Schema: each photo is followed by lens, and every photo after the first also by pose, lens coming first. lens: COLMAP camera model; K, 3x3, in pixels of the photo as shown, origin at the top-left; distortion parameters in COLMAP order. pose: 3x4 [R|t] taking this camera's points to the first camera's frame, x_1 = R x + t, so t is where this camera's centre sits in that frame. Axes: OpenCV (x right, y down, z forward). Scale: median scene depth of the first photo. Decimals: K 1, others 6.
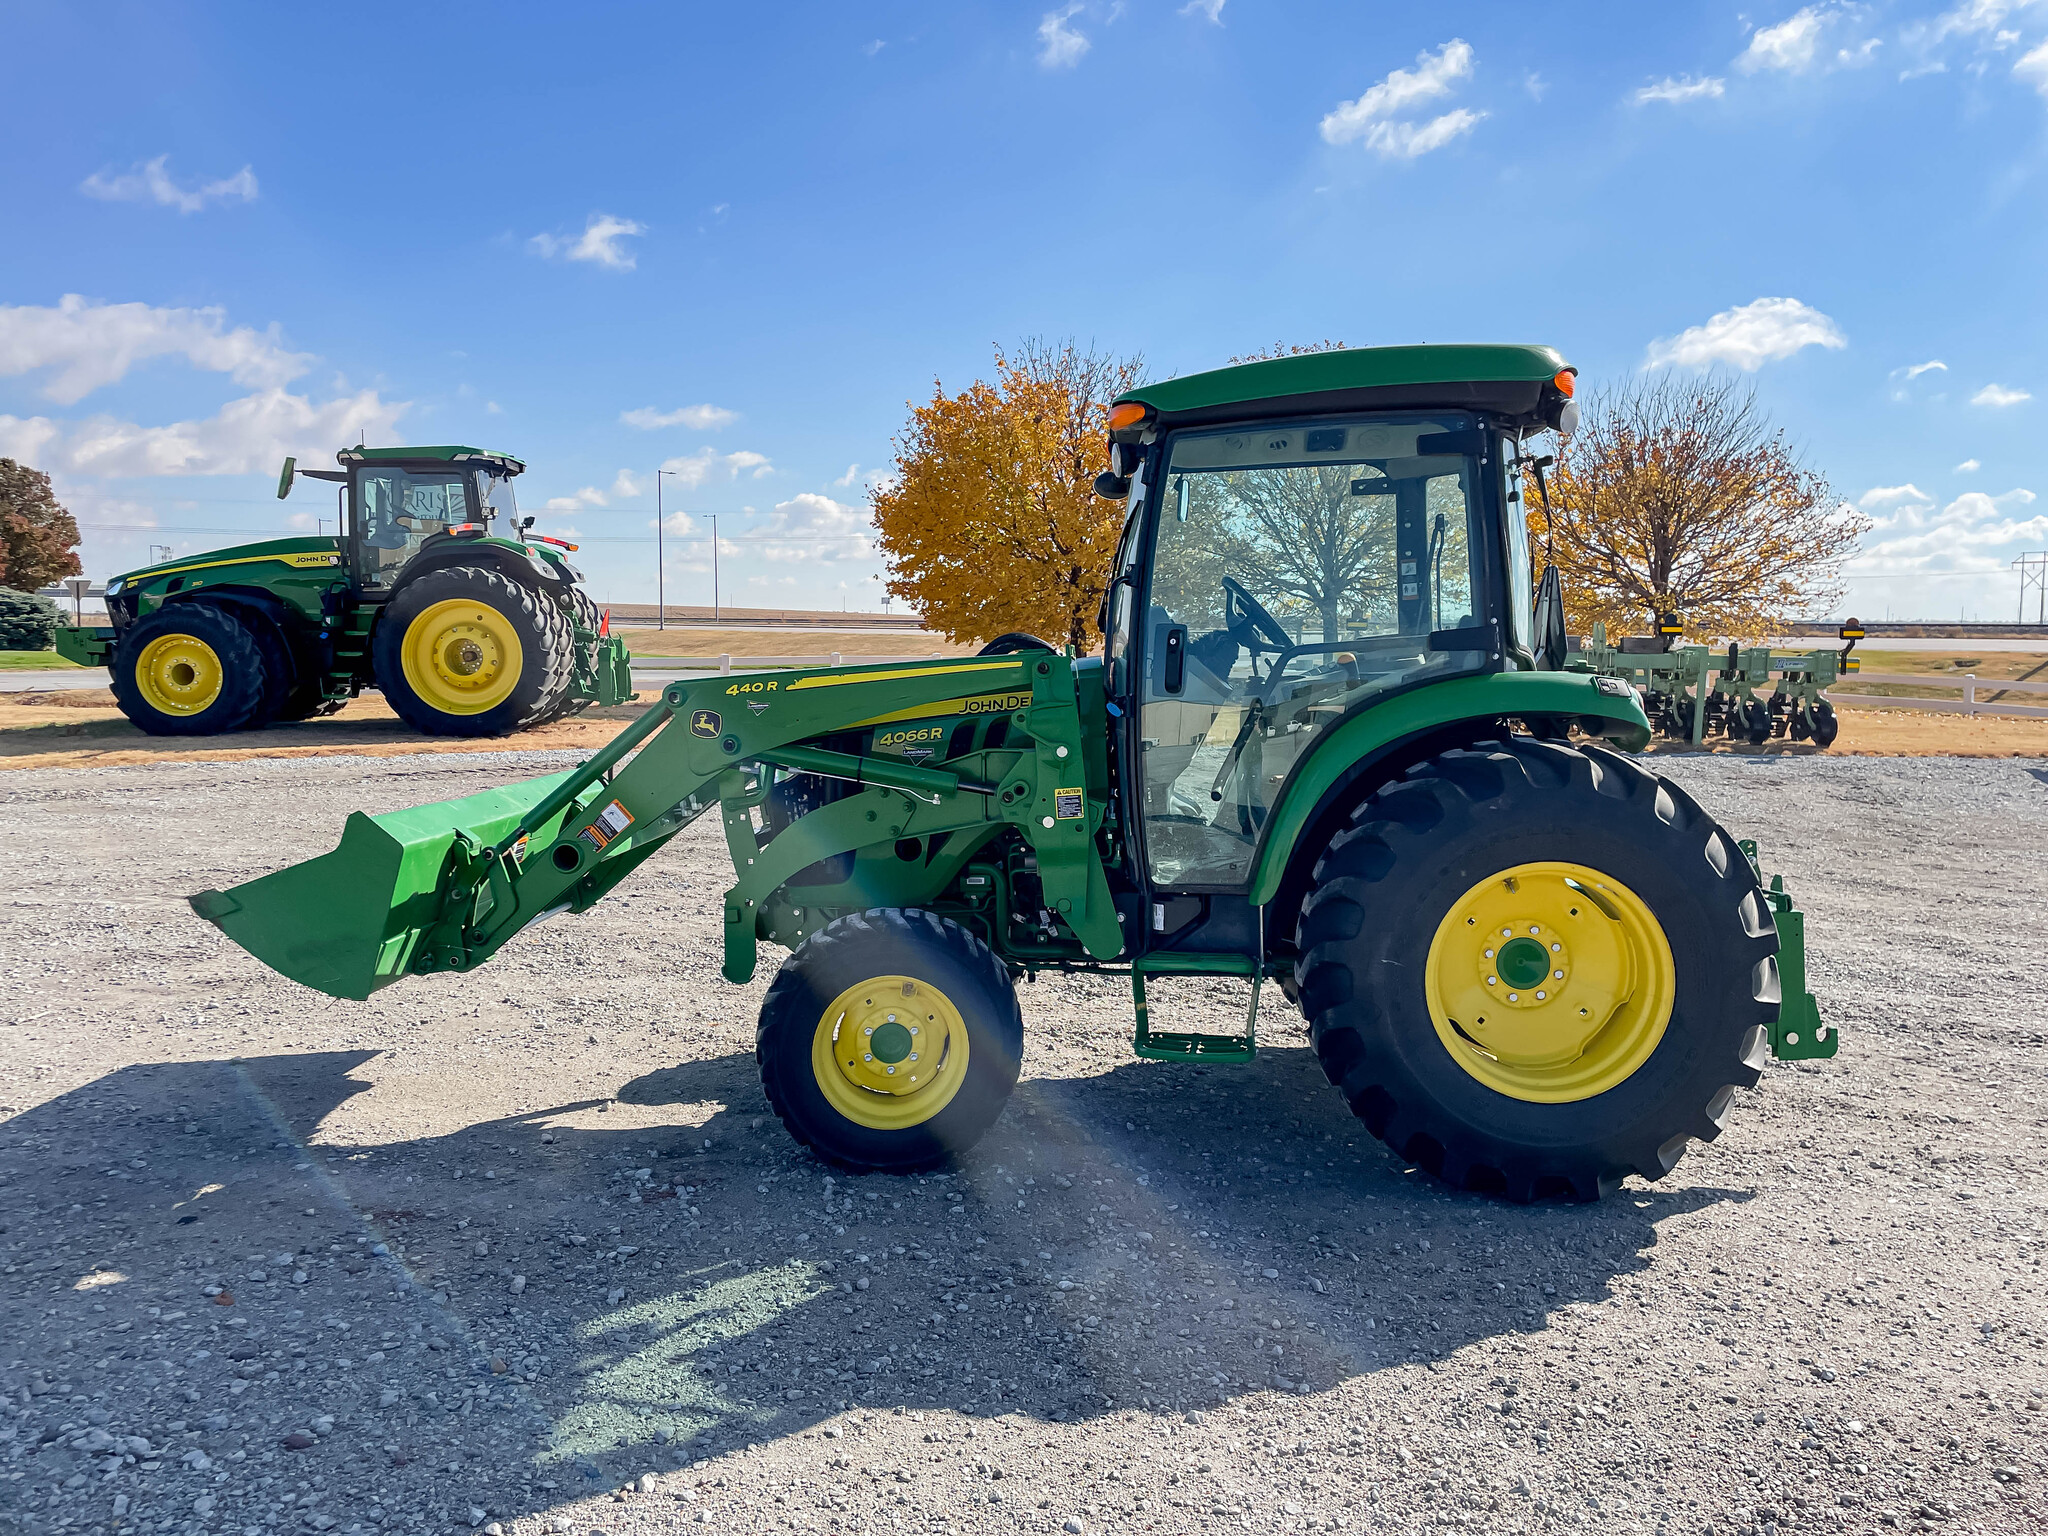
lens RADIAL K [[1547.5, 0, 1030.5], [0, 1547.5, 733.5], [0, 0, 1]] dist [0.078834, -0.104493]
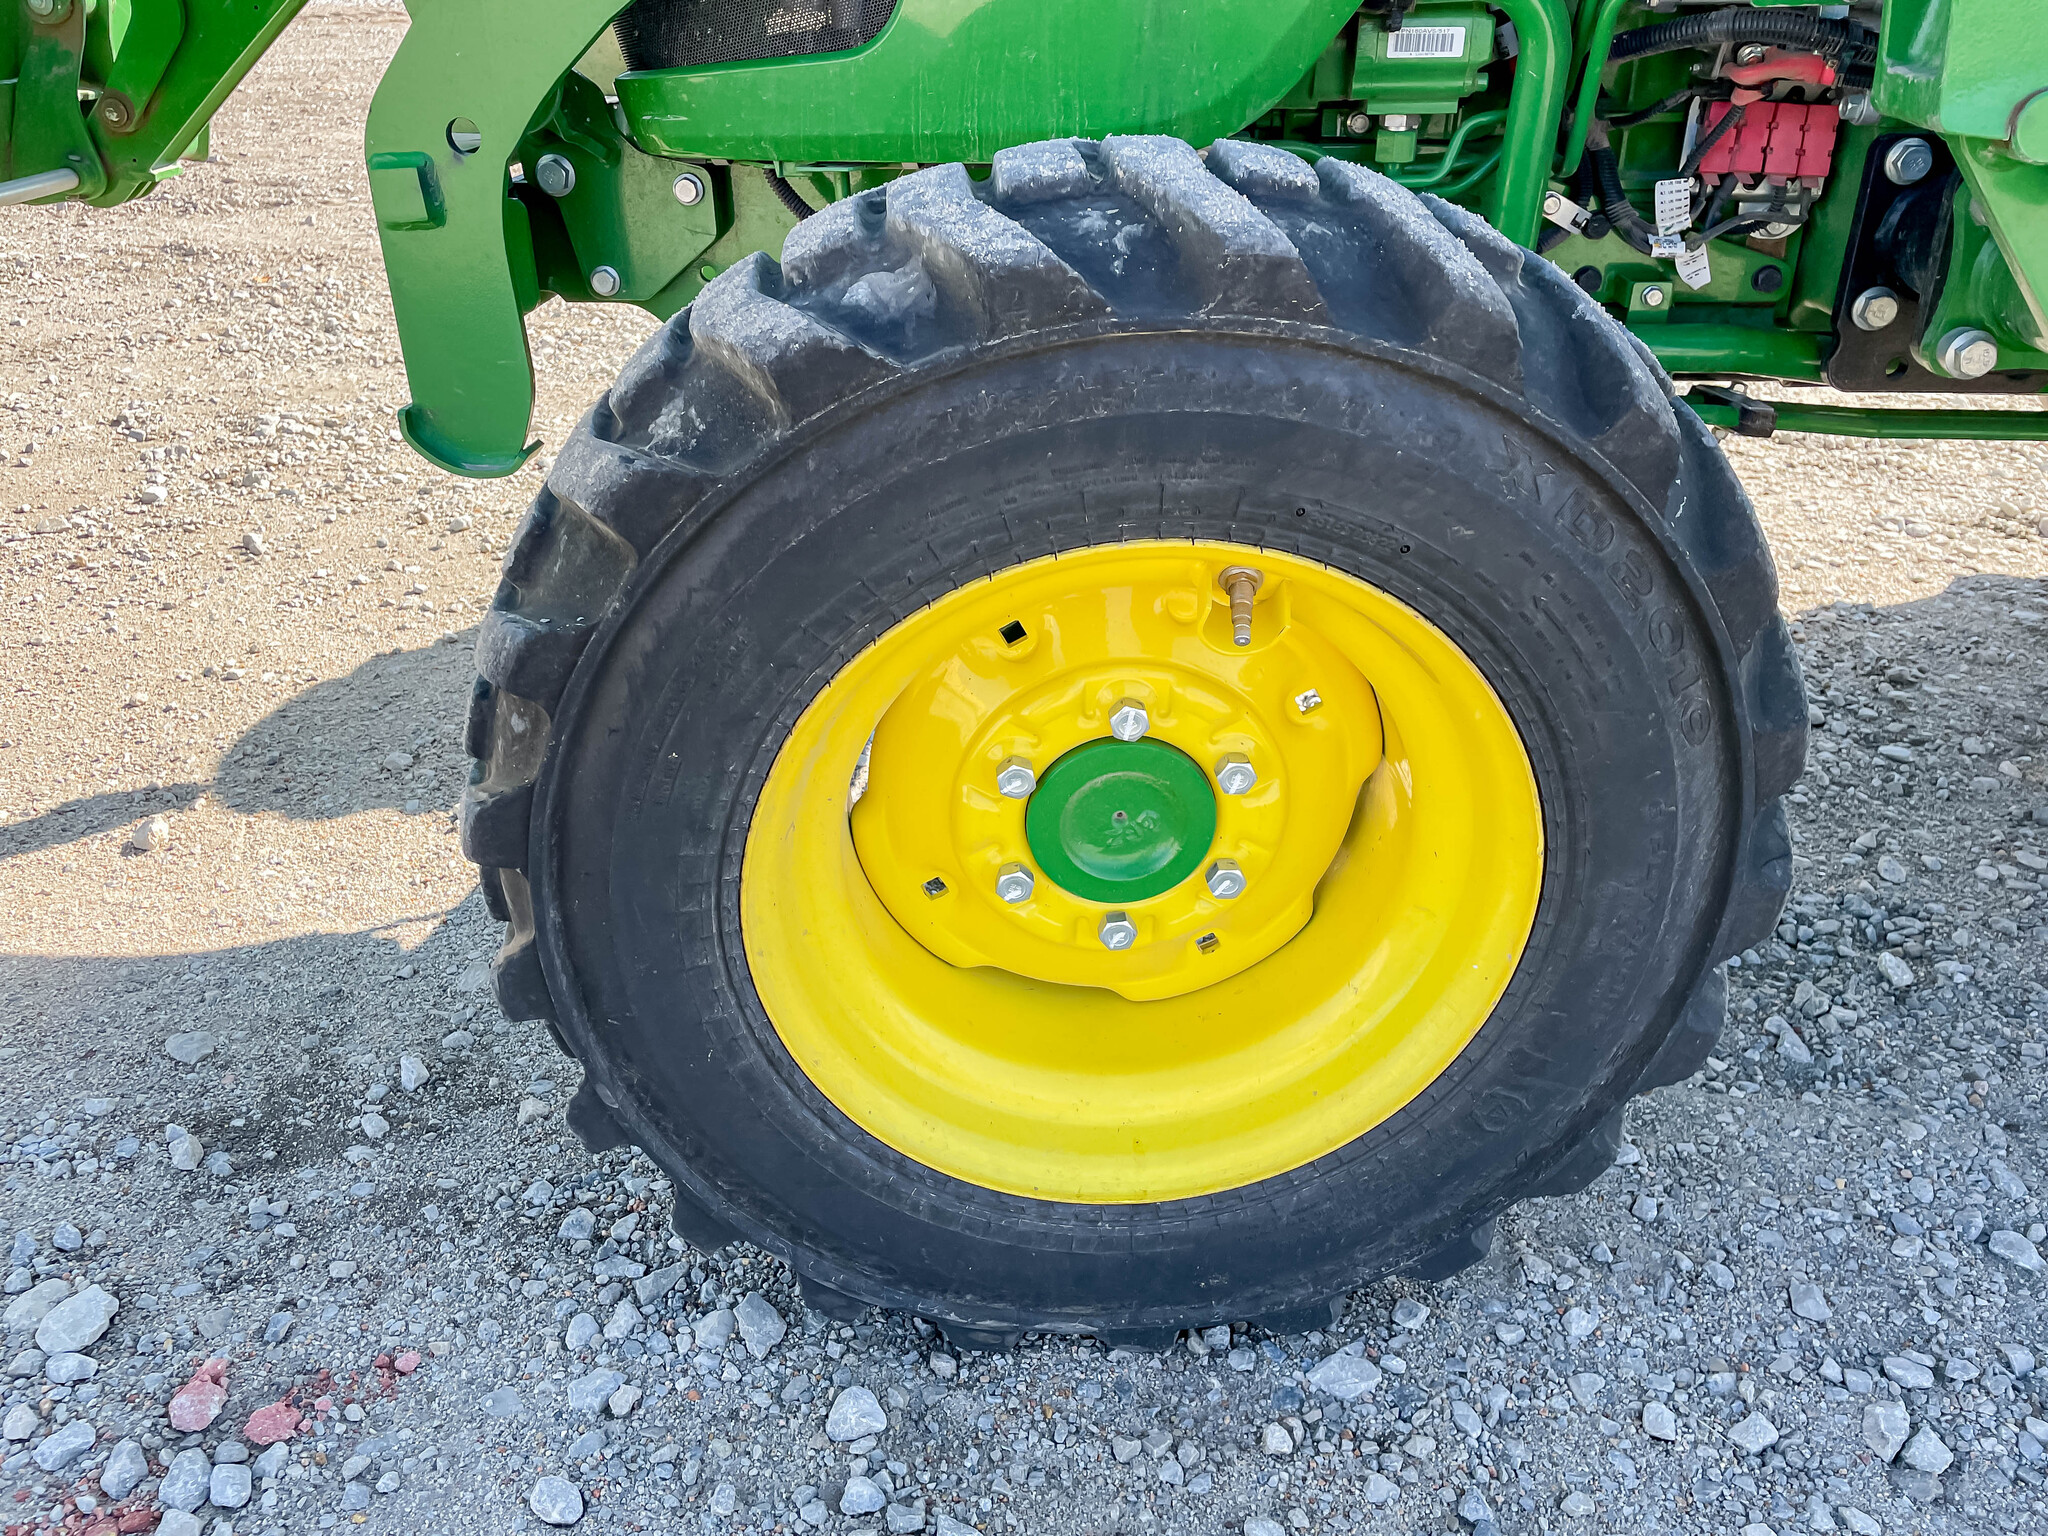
lens RADIAL K [[1547.5, 0, 1004.2], [0, 1547.5, 750.7], [0, 0, 1]] dist [0.078834, -0.104493]
pose [[0.999308, 0.012182, -0.035132, -0.036206], [0.003629, 0.908350, 0.418196, 0.037583], [0.037007, -0.418034, 0.907677, 0.298986]]
